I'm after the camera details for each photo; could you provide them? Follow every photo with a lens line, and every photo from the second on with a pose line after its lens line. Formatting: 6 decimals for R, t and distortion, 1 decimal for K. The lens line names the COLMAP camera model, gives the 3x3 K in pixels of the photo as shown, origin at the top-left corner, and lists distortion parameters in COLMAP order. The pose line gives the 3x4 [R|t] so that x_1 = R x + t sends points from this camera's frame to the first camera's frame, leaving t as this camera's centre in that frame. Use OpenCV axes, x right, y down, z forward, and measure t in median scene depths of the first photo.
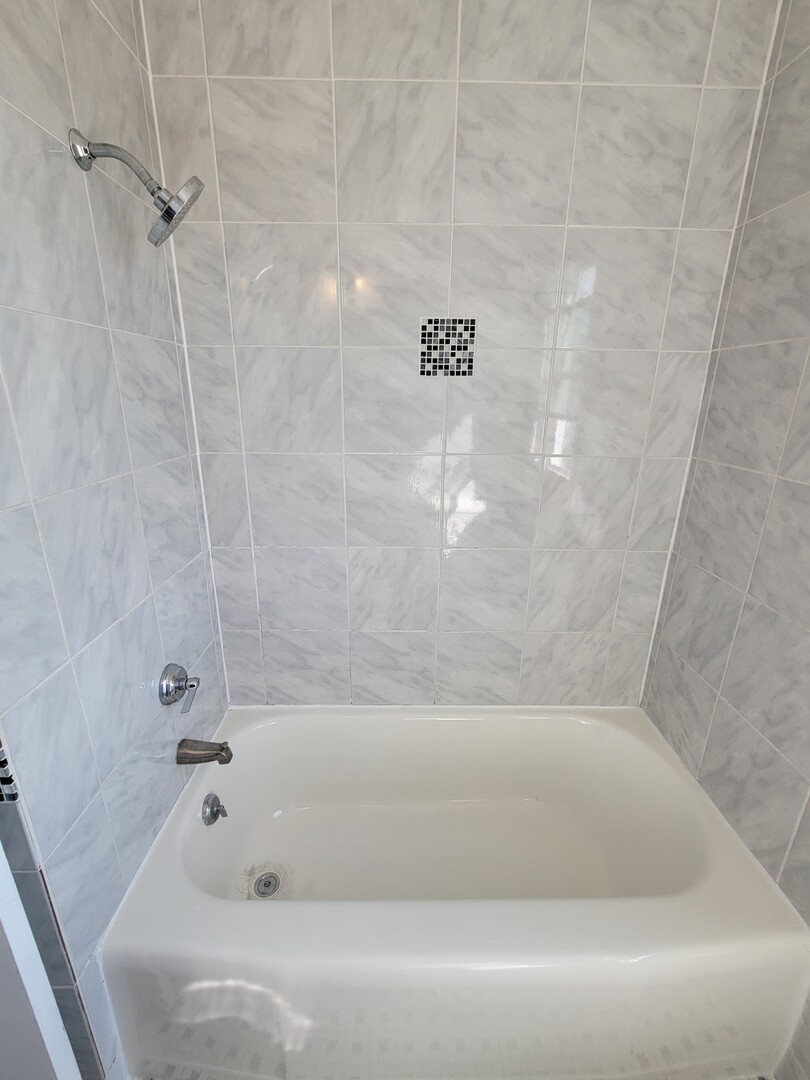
lens RADIAL K [[462.4, 0, 405.0], [0, 462.4, 540.0], [0, 0, 1]] dist [-0.004509, 0.000360]
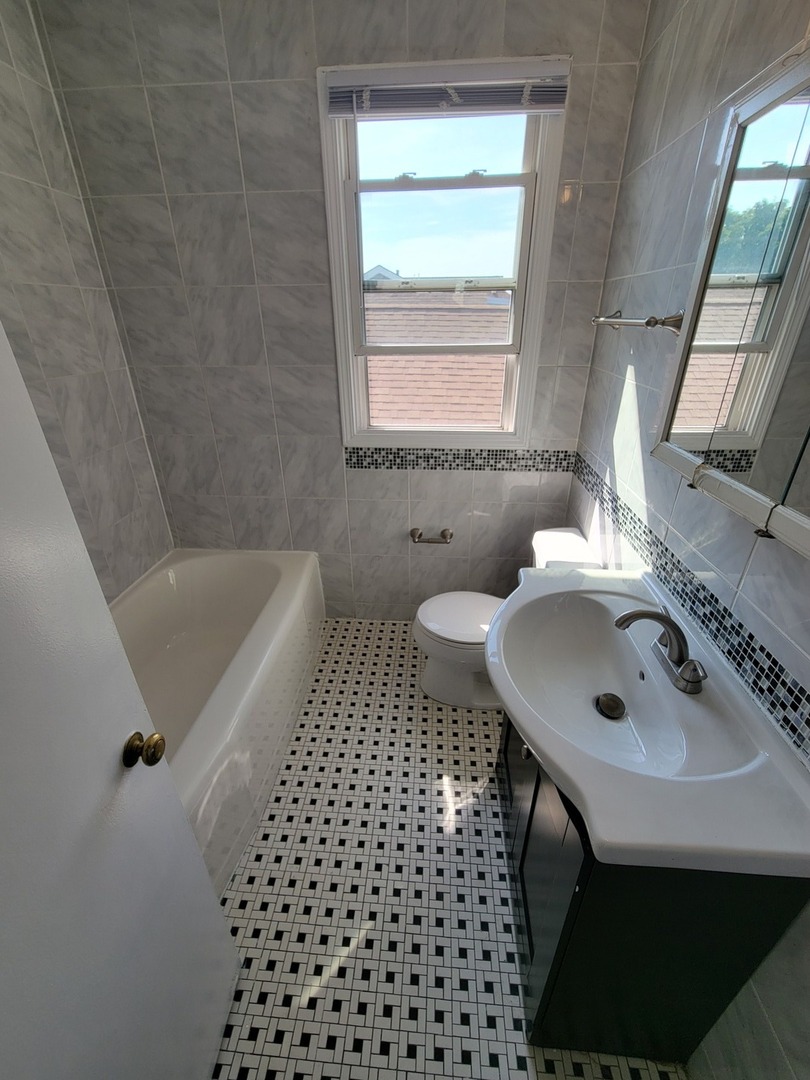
lens RADIAL K [[443.7, 0, 405.0], [0, 443.7, 540.0], [0, 0, 1]] dist [-0.000333, 0.000441]
pose [[0.080656, -0.463907, 0.882204, -0.841902], [0.313041, 0.852094, 0.419454, -0.026755], [-0.946309, 0.242334, 0.213949, 0.004972]]
